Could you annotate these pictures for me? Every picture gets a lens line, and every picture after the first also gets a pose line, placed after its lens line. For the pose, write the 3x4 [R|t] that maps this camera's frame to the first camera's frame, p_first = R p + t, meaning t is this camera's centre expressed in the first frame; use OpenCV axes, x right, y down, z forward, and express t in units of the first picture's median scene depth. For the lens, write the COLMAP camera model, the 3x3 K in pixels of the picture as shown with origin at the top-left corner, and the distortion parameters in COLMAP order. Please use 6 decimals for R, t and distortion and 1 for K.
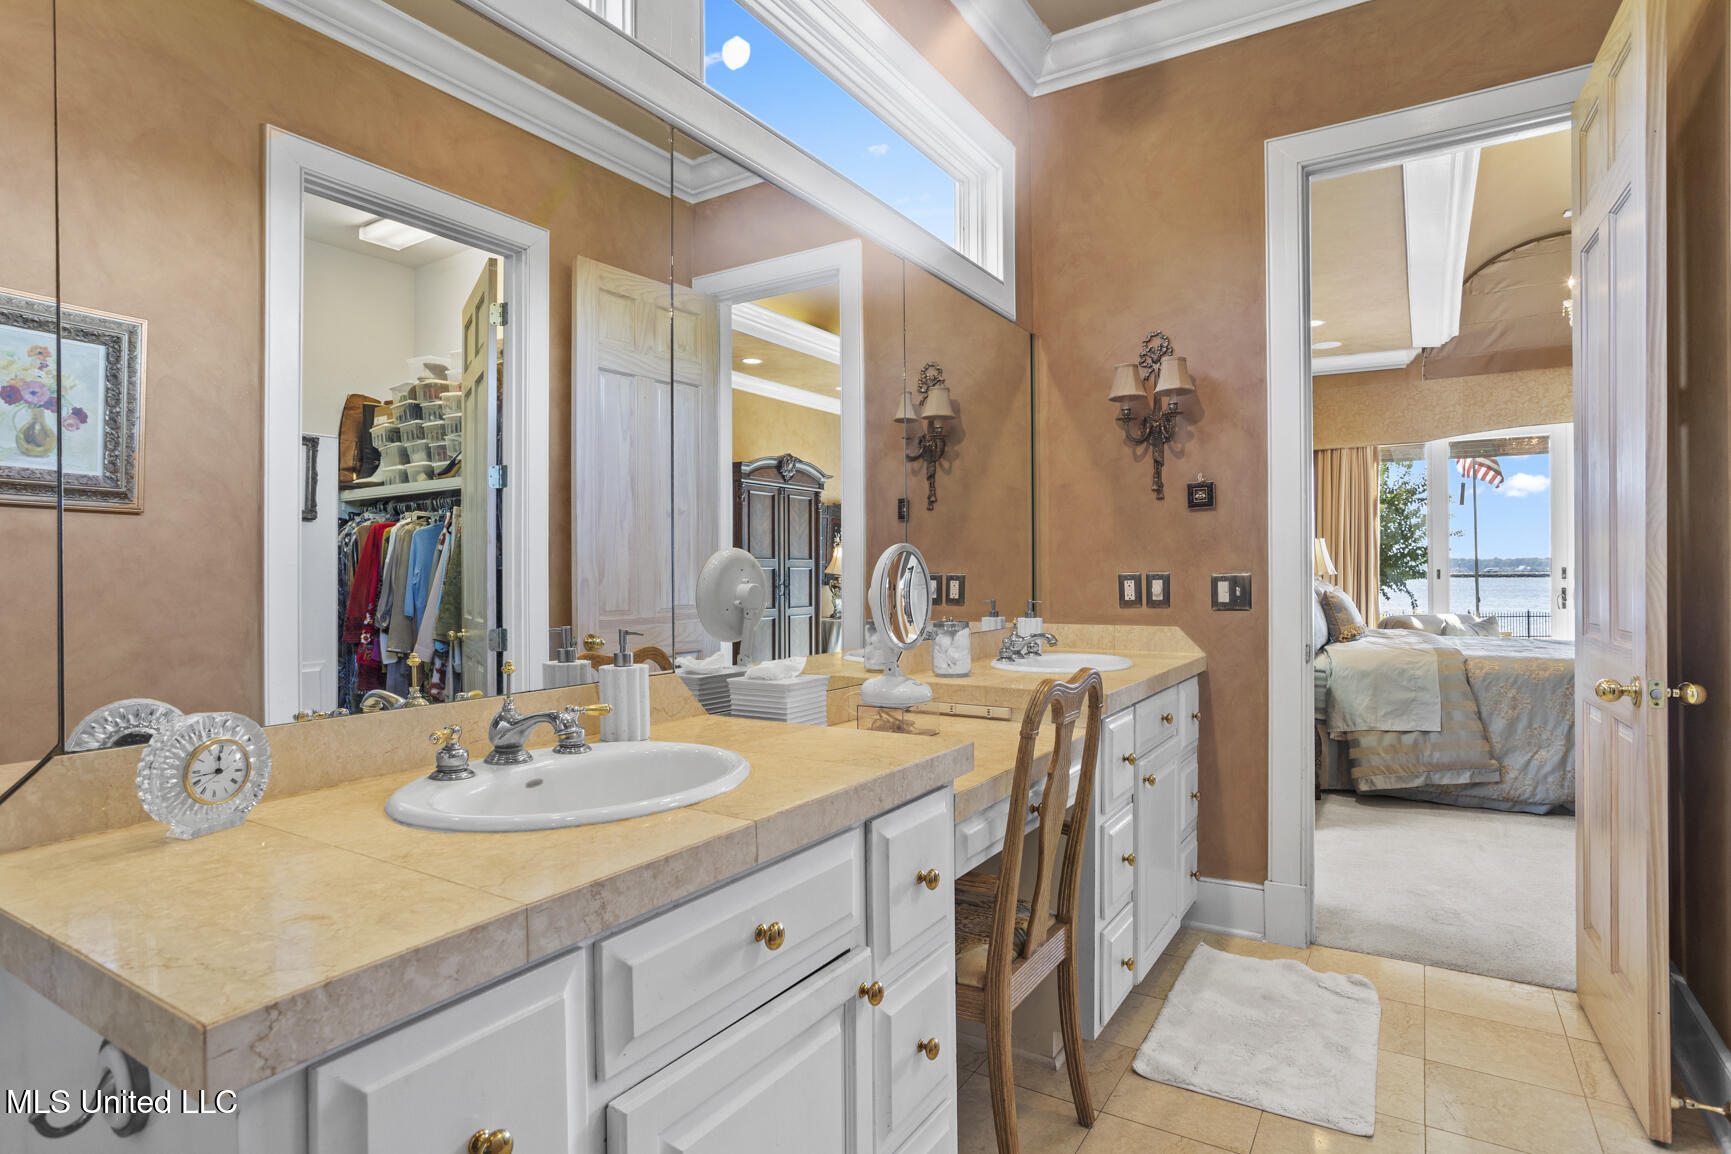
lens RADIAL K [[929.9, 0, 855.0], [0, 929.9, 570.7], [0, 0, 1]] dist [-0.028367, 0.007137]
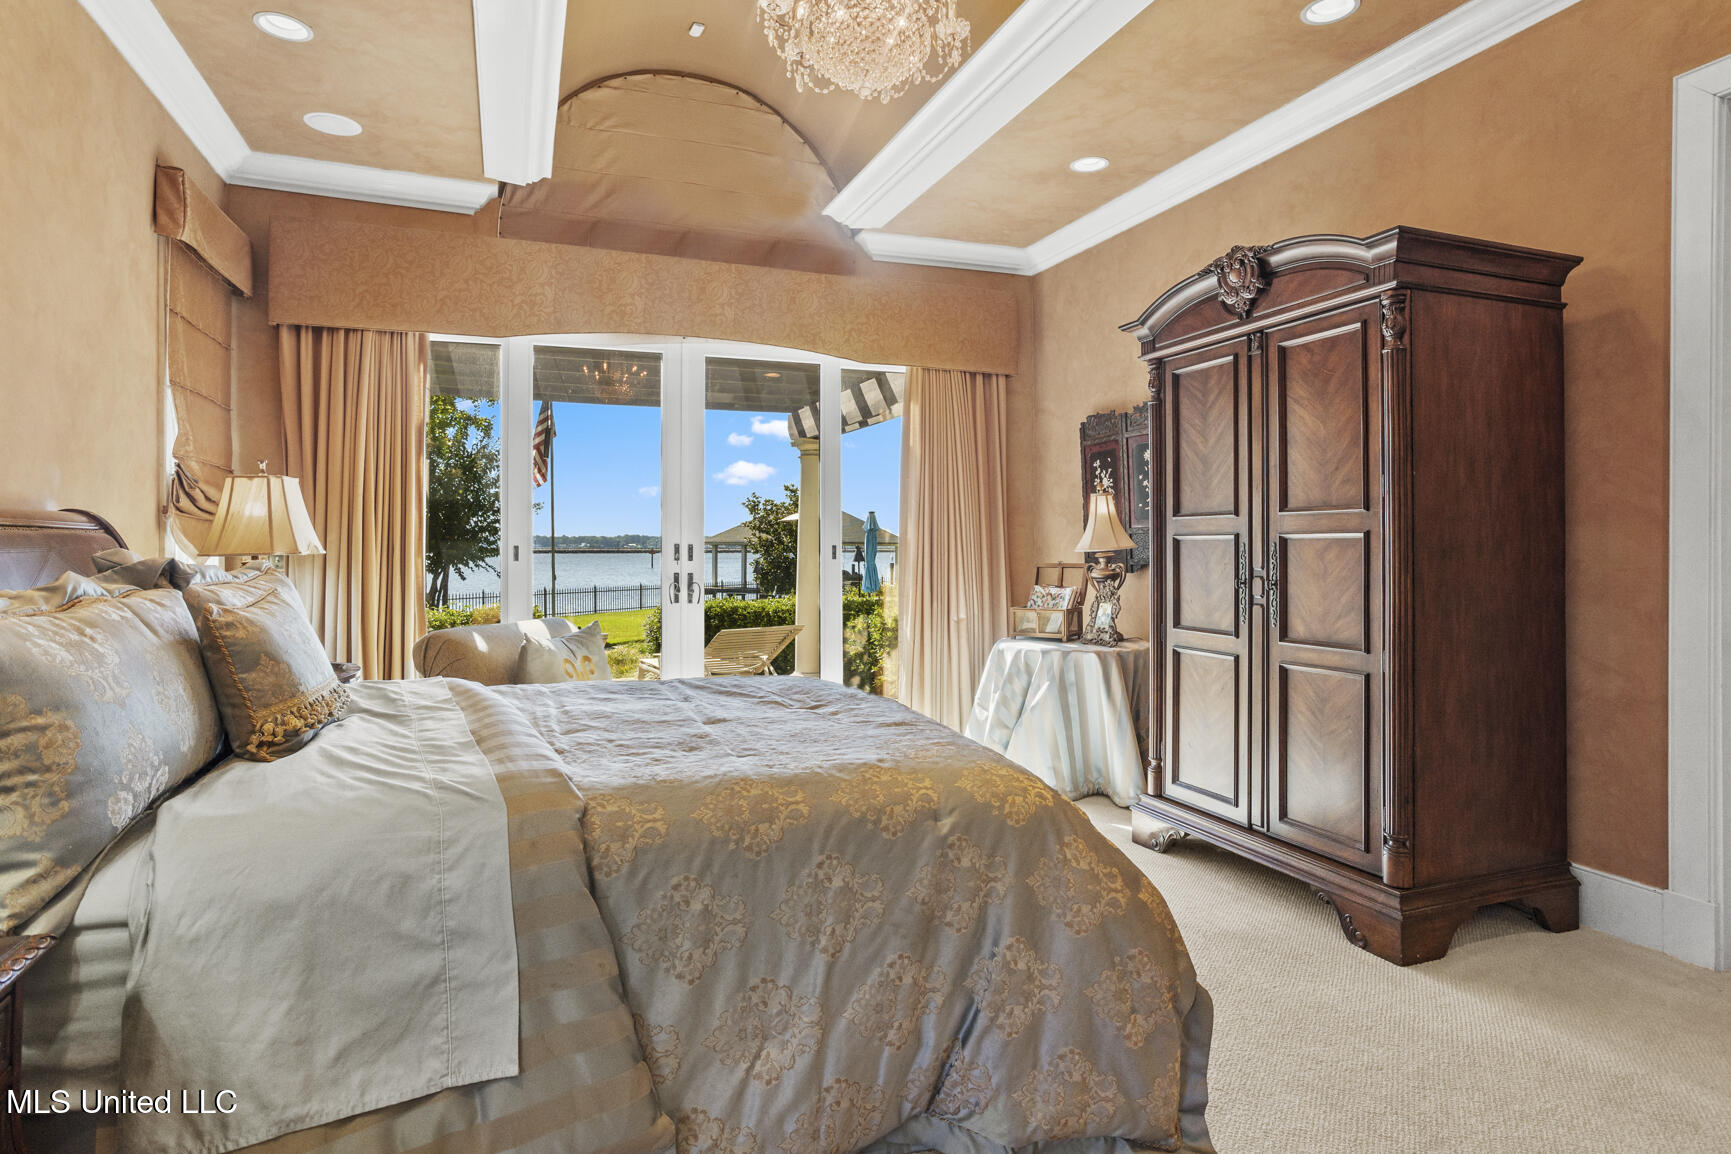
lens RADIAL K [[929.9, 0, 832.8], [0, 929.9, 536.4], [0, 0, 1]] dist [-0.028367, 0.007137]
pose [[0.627150, 0.014241, 0.778768, 0.440343], [-0.006249, 0.999893, -0.013253, -0.000703], [-0.778873, 0.003445, 0.627172, 0.691648]]
